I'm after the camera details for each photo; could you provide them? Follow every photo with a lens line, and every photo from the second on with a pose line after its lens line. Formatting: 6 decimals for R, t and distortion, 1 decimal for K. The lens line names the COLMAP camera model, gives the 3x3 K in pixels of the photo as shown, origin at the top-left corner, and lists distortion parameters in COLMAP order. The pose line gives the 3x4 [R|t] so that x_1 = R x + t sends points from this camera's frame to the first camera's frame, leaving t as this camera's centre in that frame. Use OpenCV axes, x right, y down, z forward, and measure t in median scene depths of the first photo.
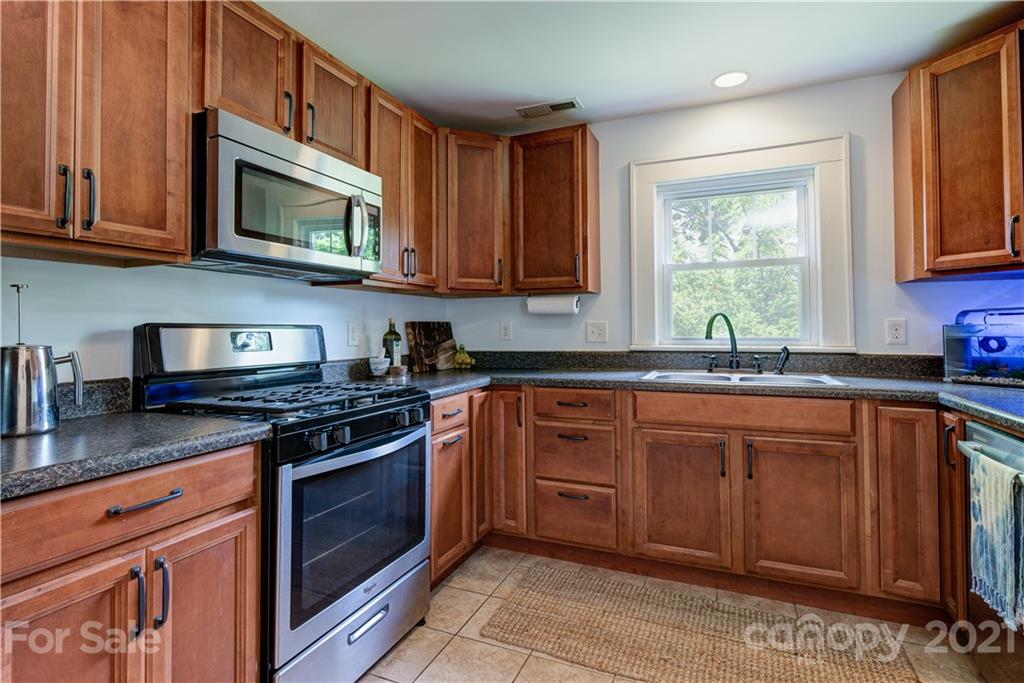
lens RADIAL K [[510.2, 0, 514.1], [0, 510.2, 317.5], [0, 0, 1]] dist [0.018280, -0.013949]
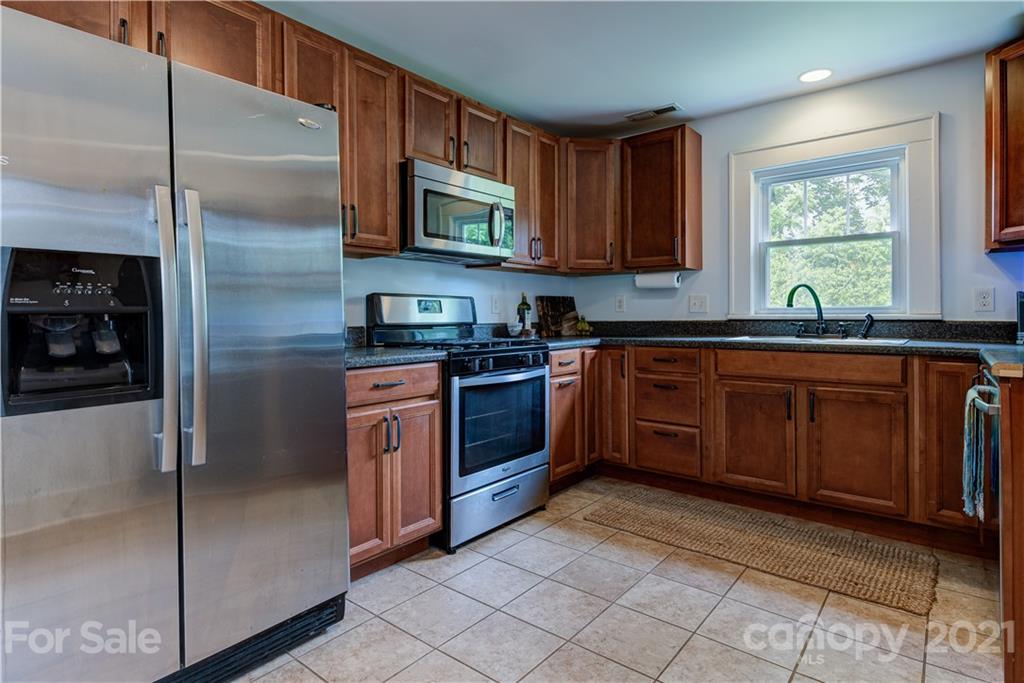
lens RADIAL K [[540.7, 0, 513.4], [0, 540.7, 315.5], [0, 0, 1]] dist [0.015089, -0.000203]
pose [[0.961929, 0.002781, -0.273285, 0.126251], [0.004522, 0.999649, 0.026089, 0.028582], [0.273261, -0.026332, 0.961579, -0.373912]]
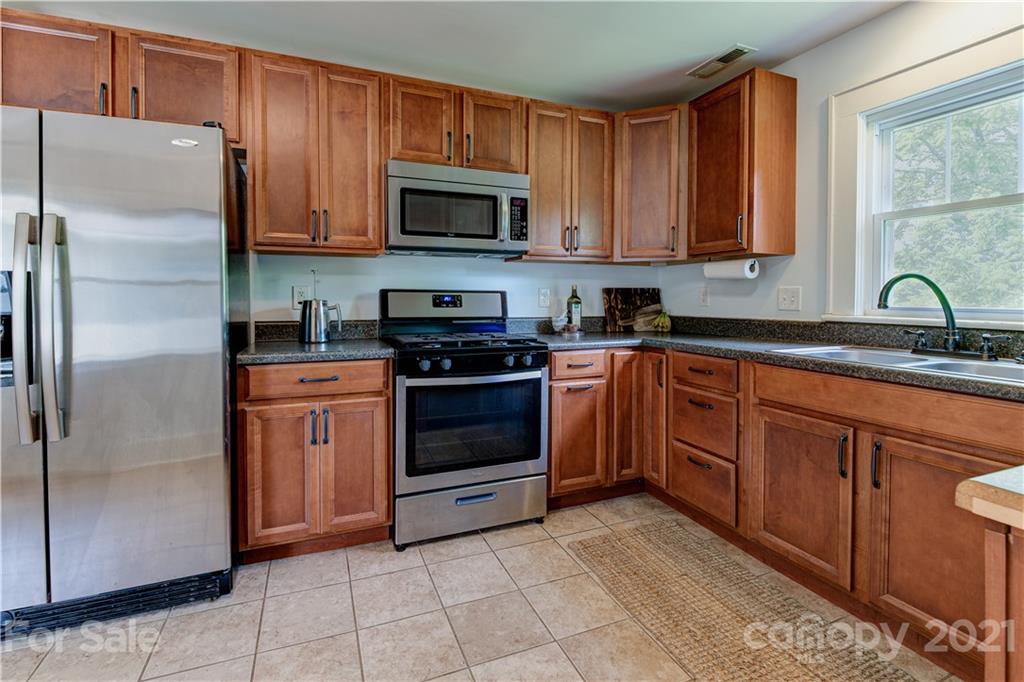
lens RADIAL K [[474.5, 0, 510.1], [0, 474.5, 306.7], [0, 0, 1]] dist [0.003045, -0.005504]
pose [[0.718553, 0.022823, -0.695097, 0.515309], [0.008443, 0.999101, 0.041533, 0.005417], [0.695421, -0.035713, 0.717715, 0.100461]]
